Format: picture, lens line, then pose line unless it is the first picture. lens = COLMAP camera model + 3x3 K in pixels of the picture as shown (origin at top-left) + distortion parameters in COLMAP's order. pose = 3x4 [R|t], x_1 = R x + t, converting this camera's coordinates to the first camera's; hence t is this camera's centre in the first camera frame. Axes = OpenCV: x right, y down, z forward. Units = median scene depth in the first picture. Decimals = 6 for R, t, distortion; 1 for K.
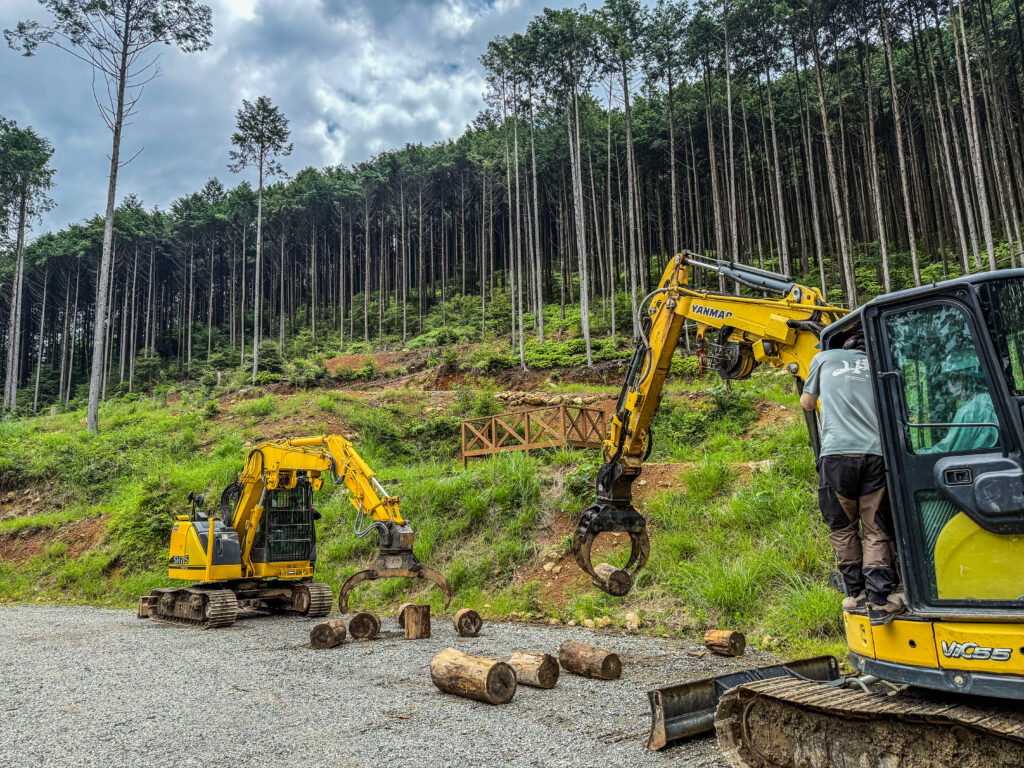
lens RADIAL K [[716.2, 0, 515.6], [0, 716.2, 388.9], [0, 0, 1]] dist [0.057351, -0.068875]
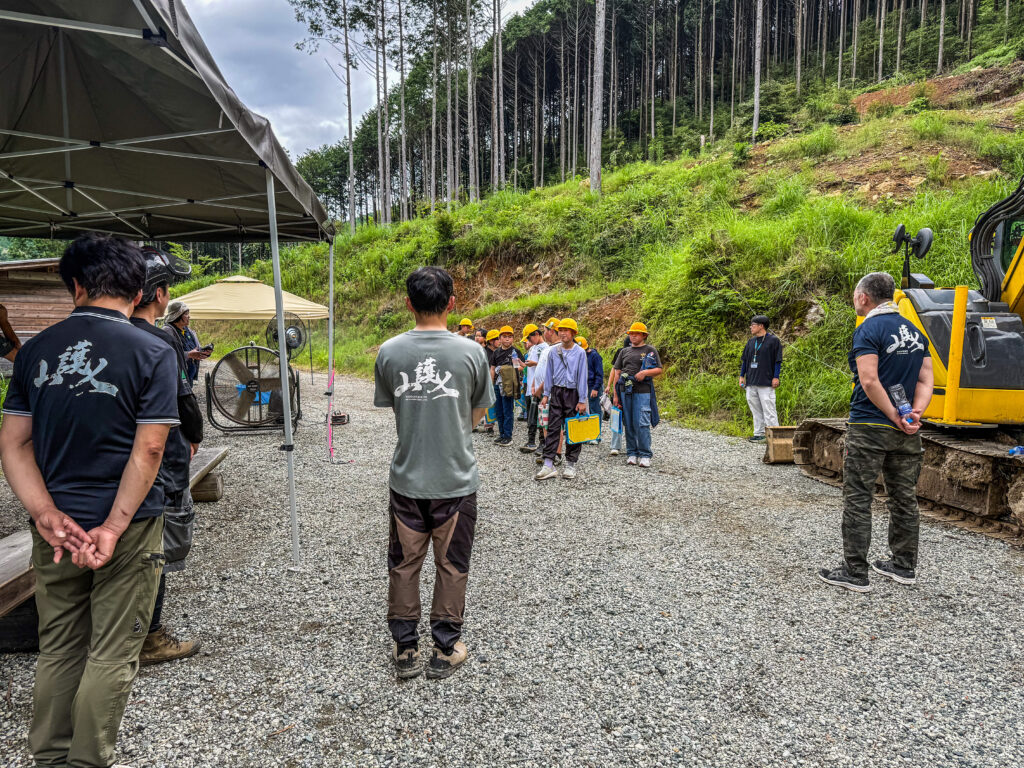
lens RADIAL K [[716.2, 0, 510.4], [0, 716.2, 390.0], [0, 0, 1]] dist [0.057351, -0.068875]
pose [[0.835947, 0.091064, -0.541202, -0.236826], [0.060244, 0.964952, 0.255418, 0.067138], [0.545494, -0.246120, 0.801163, 0.283188]]
